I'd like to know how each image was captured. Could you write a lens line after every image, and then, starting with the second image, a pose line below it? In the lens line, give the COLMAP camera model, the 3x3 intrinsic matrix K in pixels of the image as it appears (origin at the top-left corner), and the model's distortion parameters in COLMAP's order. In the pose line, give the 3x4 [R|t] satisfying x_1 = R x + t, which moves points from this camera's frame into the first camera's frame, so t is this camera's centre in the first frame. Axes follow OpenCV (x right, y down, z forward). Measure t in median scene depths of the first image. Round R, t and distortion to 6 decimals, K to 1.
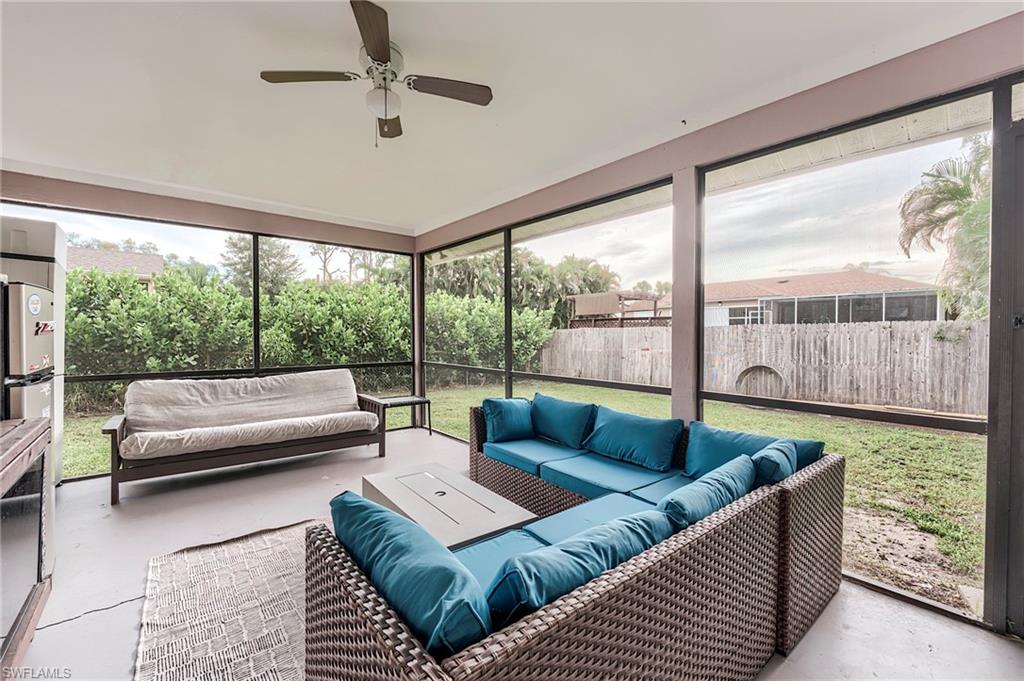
lens RADIAL K [[412.9, 0, 511.2], [0, 412.9, 339.6], [0, 0, 1]] dist [0.000538, -0.000221]
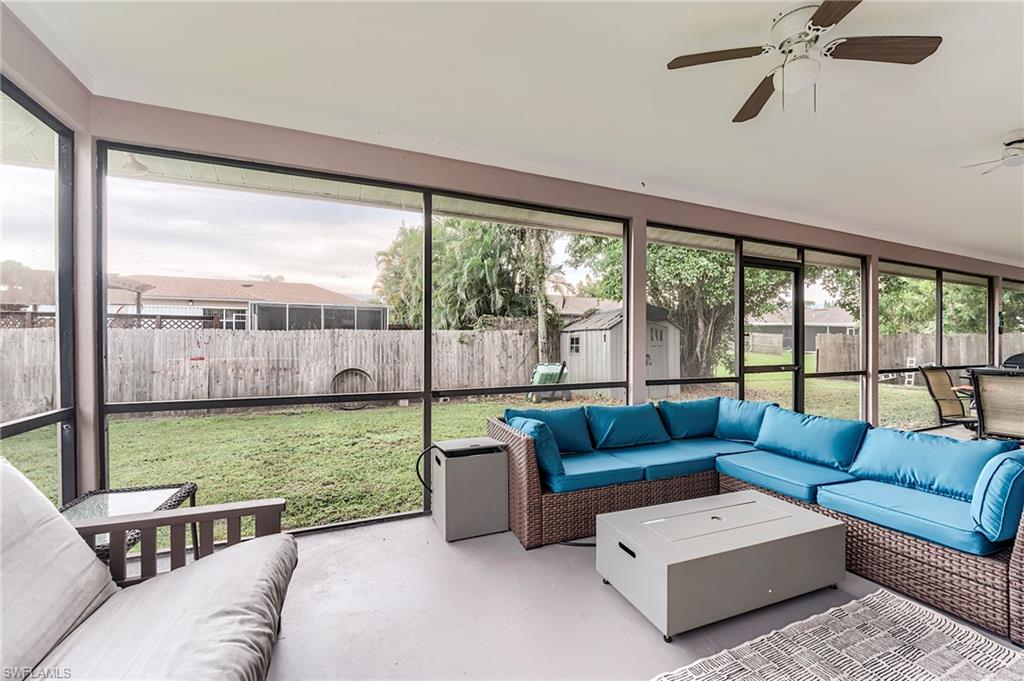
lens RADIAL K [[412.9, 0, 509.6], [0, 412.9, 336.2], [0, 0, 1]] dist [0.000538, -0.000221]
pose [[0.285449, 0.009268, 0.958349, -0.276890], [0.008637, 0.999888, -0.012242, -0.003111], [-0.958355, 0.011771, 0.285337, 0.284134]]
